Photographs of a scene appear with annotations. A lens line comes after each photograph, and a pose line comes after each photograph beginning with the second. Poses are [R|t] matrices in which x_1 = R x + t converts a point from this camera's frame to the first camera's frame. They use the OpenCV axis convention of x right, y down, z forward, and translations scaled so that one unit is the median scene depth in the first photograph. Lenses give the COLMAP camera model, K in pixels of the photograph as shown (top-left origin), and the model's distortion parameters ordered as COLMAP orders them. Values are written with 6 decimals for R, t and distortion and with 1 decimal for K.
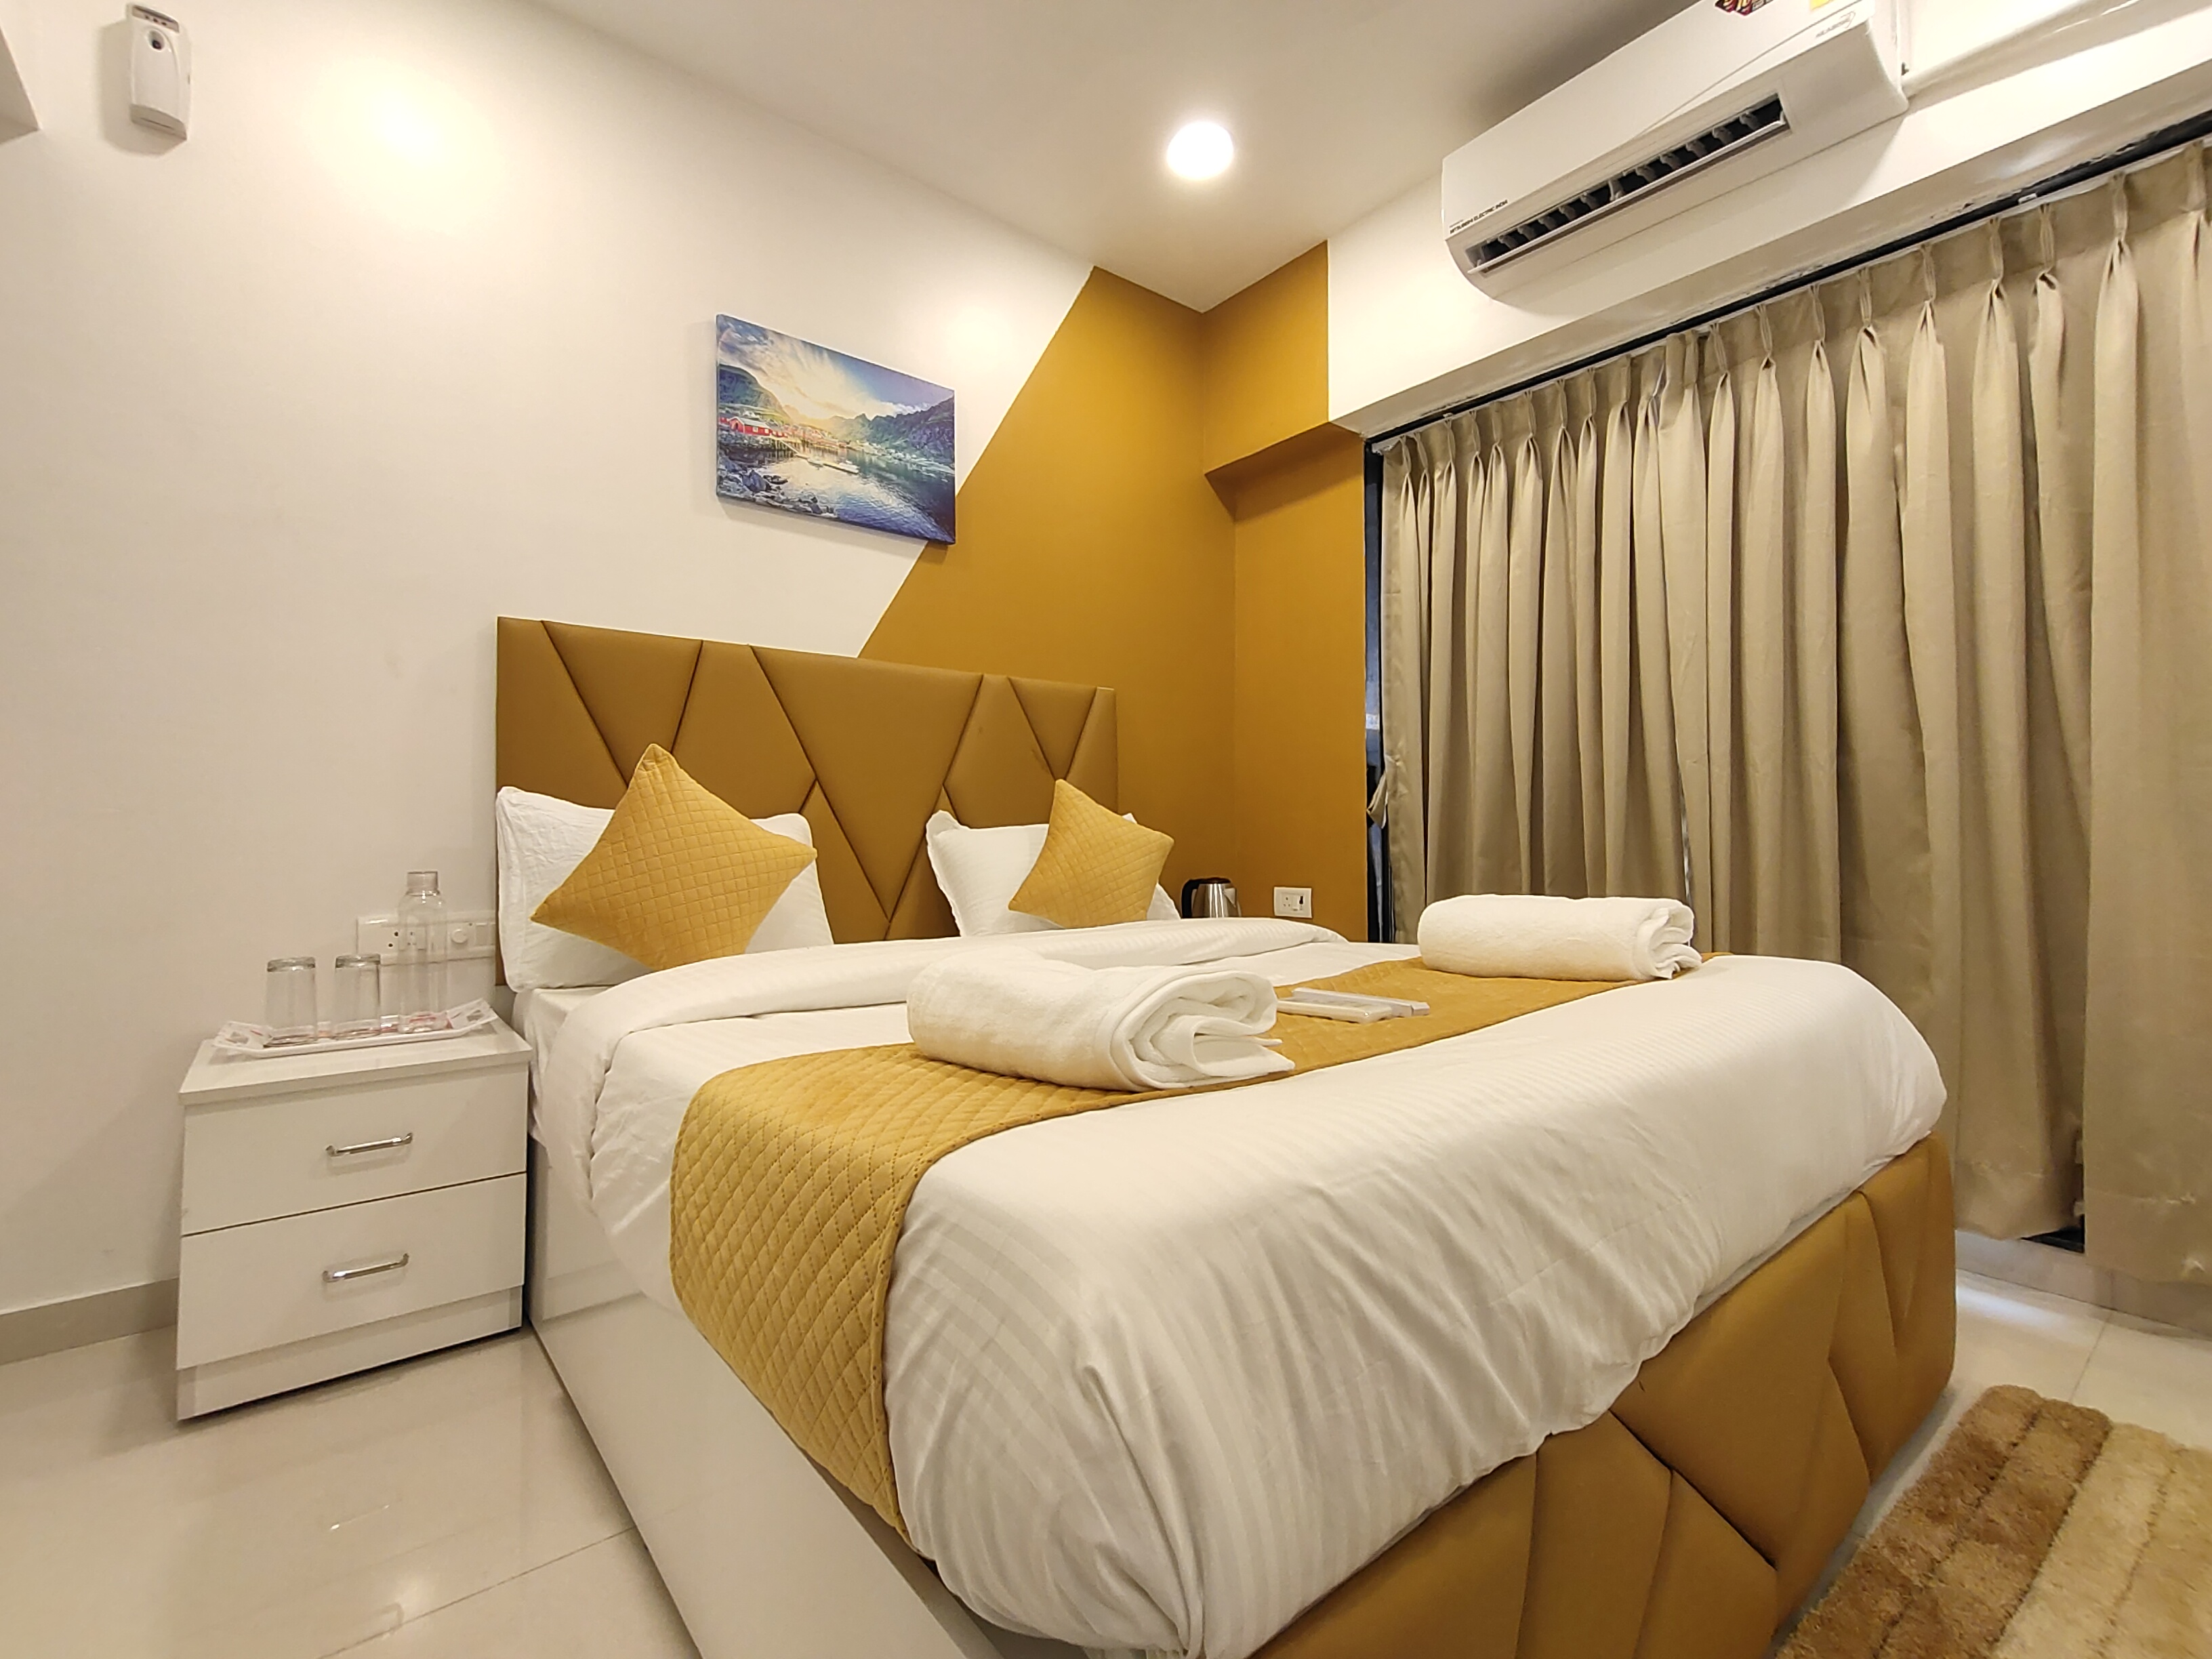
lens RADIAL K [[979.1, 0, 1103.9], [0, 979.1, 822.5], [0, 0, 1]] dist [0.012141, -0.001513]
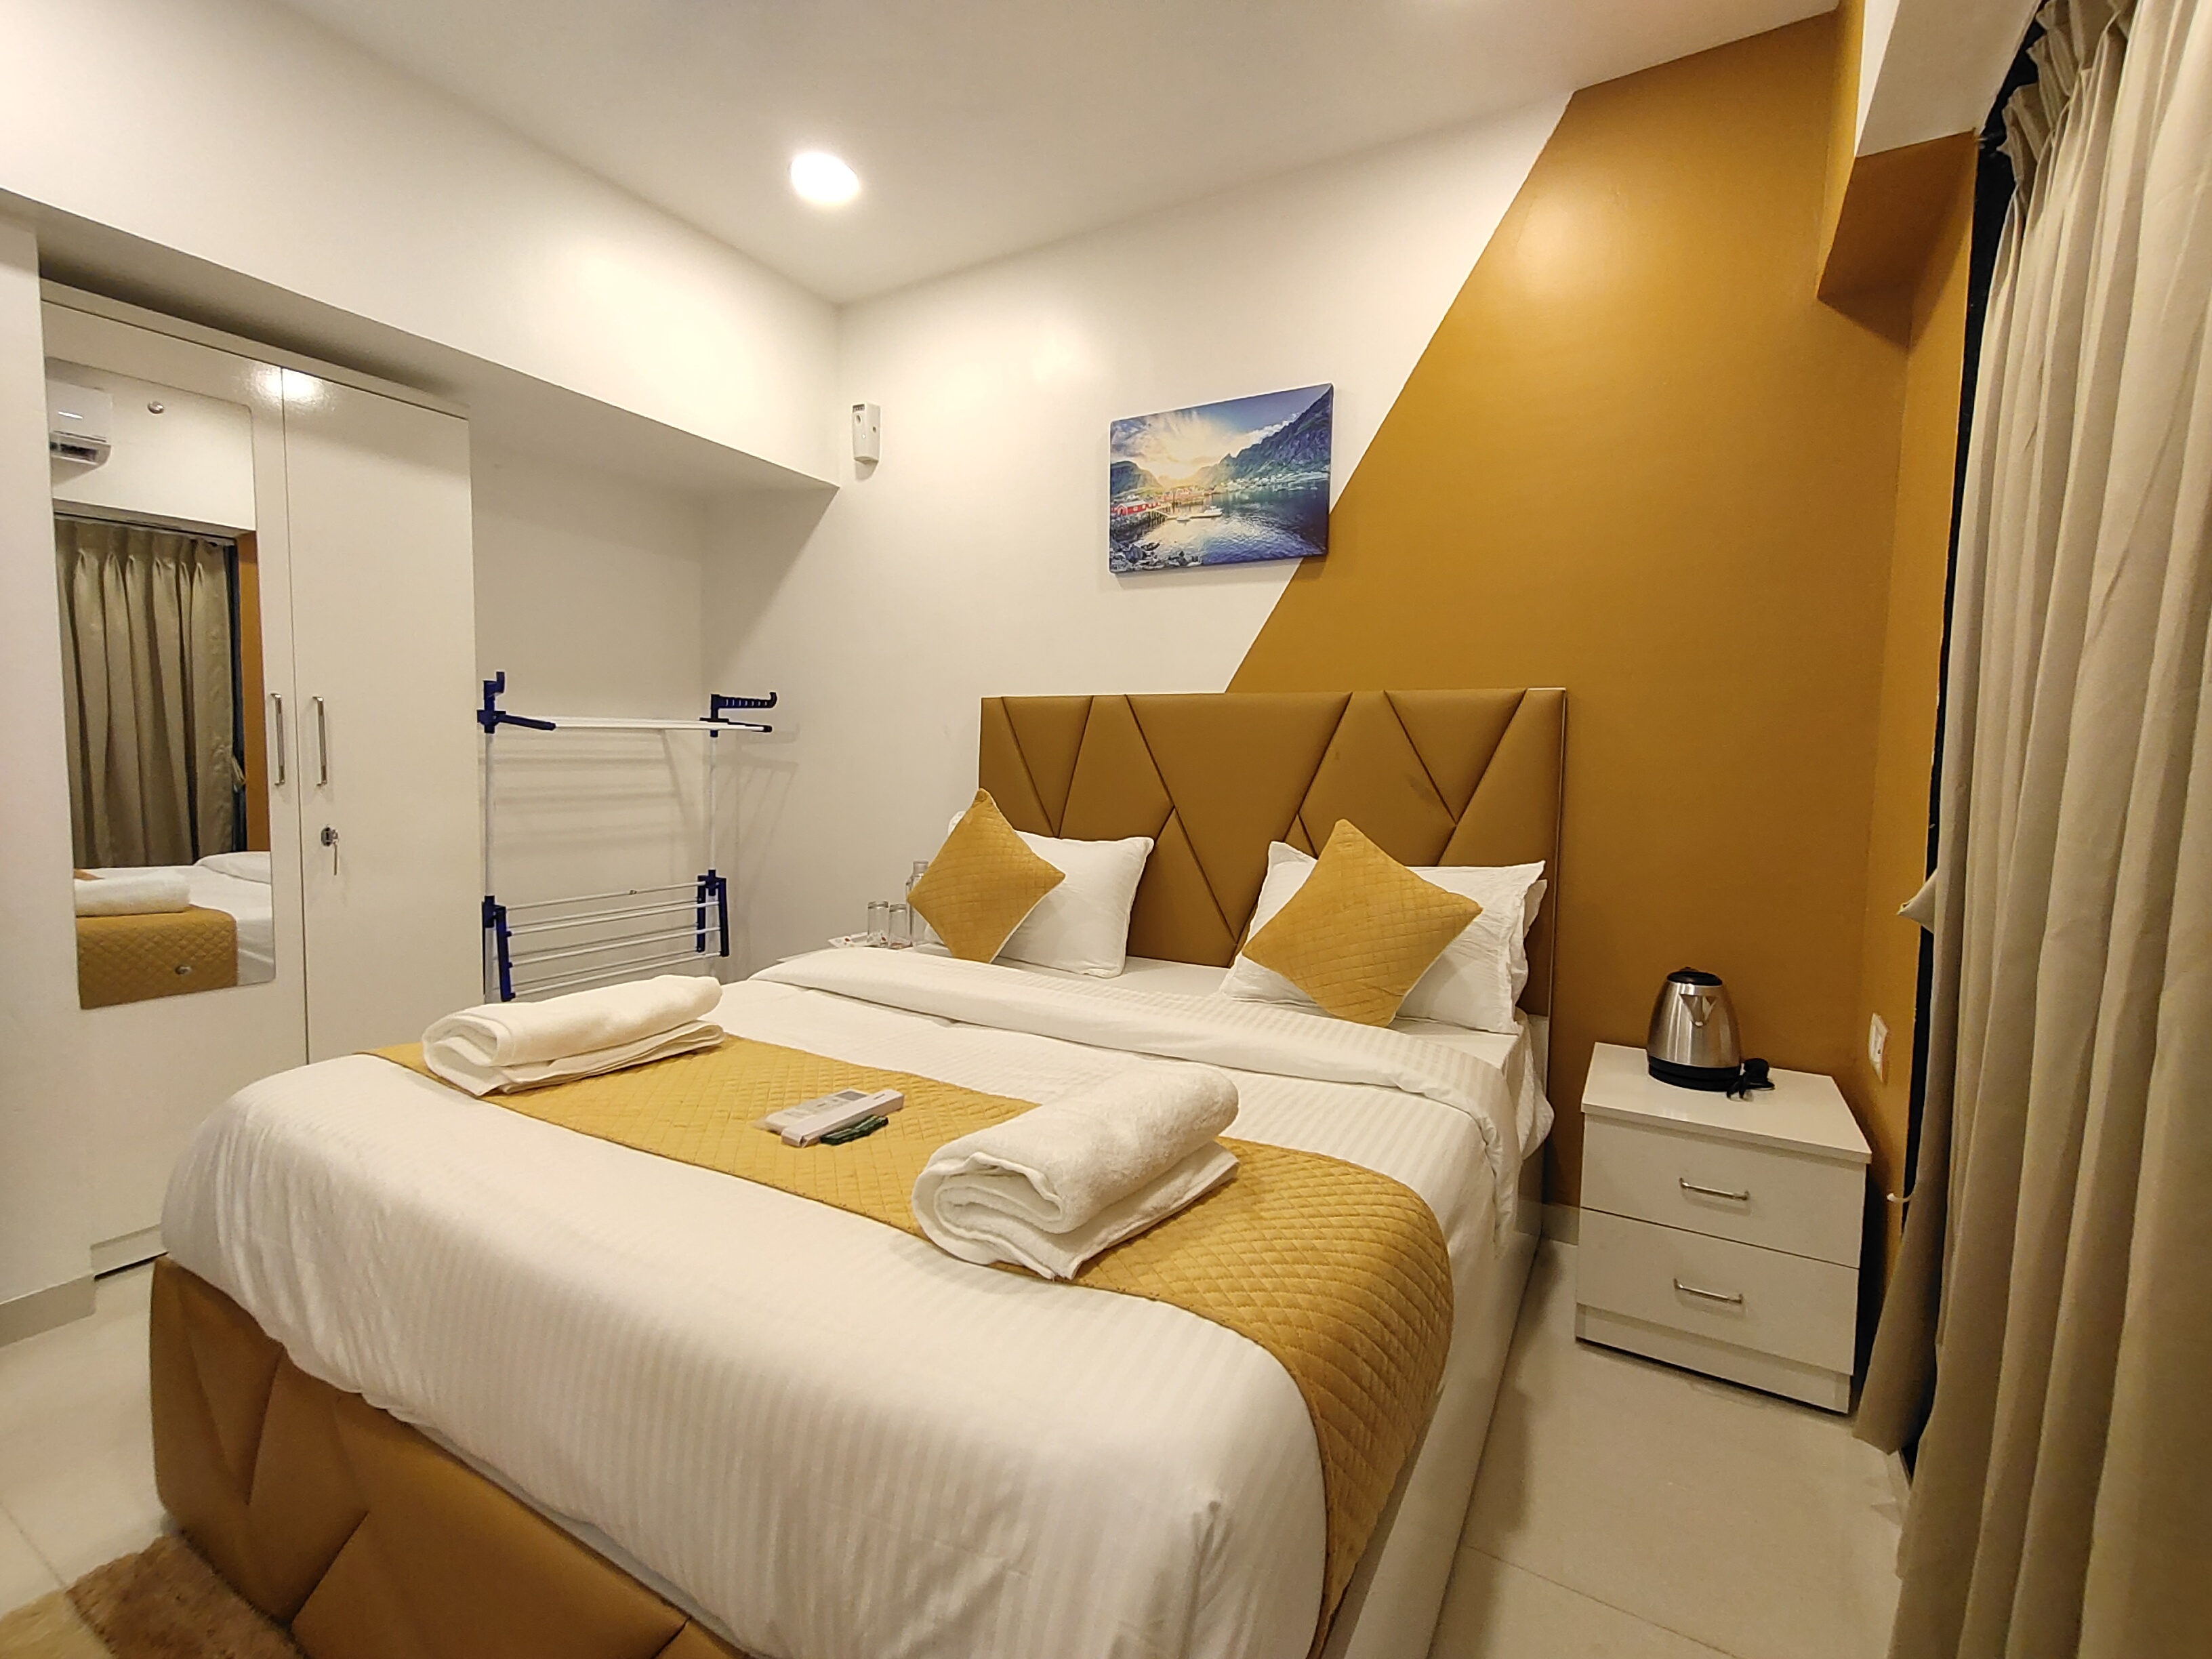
lens RADIAL K [[979.1, 0, 1099.9], [0, 979.1, 822.4], [0, 0, 1]] dist [0.012141, -0.001513]
pose [[0.354408, 0.072173, -0.932302, 0.737274], [-0.013621, 0.997310, 0.072028, -0.108309], [0.934992, -0.012828, 0.354437, 0.532367]]
